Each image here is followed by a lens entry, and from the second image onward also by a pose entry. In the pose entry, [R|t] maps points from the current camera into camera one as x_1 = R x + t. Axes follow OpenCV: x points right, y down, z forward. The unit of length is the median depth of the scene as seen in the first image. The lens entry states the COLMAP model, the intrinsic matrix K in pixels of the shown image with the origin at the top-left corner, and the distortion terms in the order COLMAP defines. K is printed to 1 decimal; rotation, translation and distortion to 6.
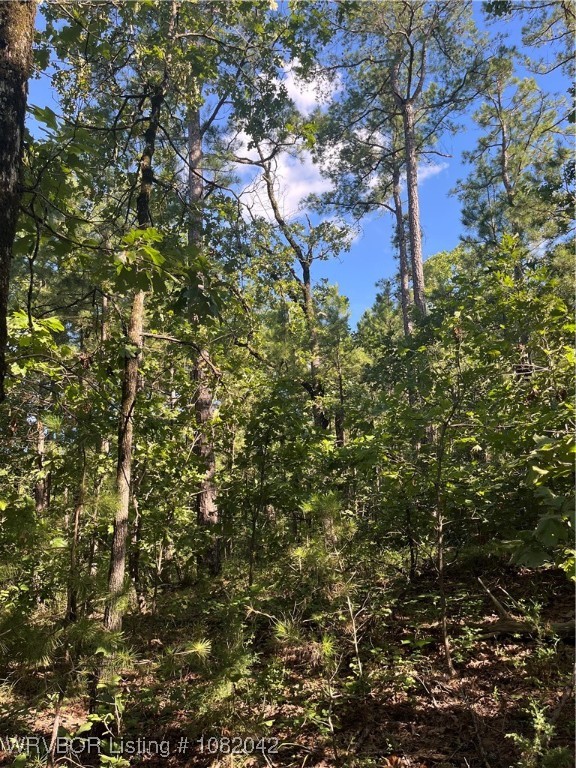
lens RADIAL K [[587.1, 0, 293.9], [0, 587.1, 381.2], [0, 0, 1]] dist [0.065182, -0.102800]
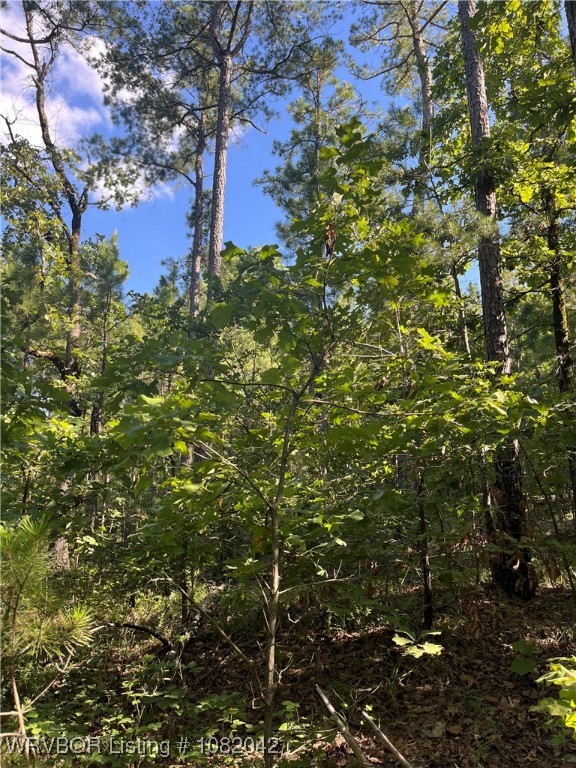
lens RADIAL K [[587.1, 0, 290.4], [0, 587.1, 388.7], [0, 0, 1]] dist [0.065182, -0.102800]
pose [[0.919047, 0.126330, 0.373354, 0.014395], [-0.123456, 0.991843, -0.031705, 0.023560], [-0.374314, -0.016955, 0.927147, 0.142911]]
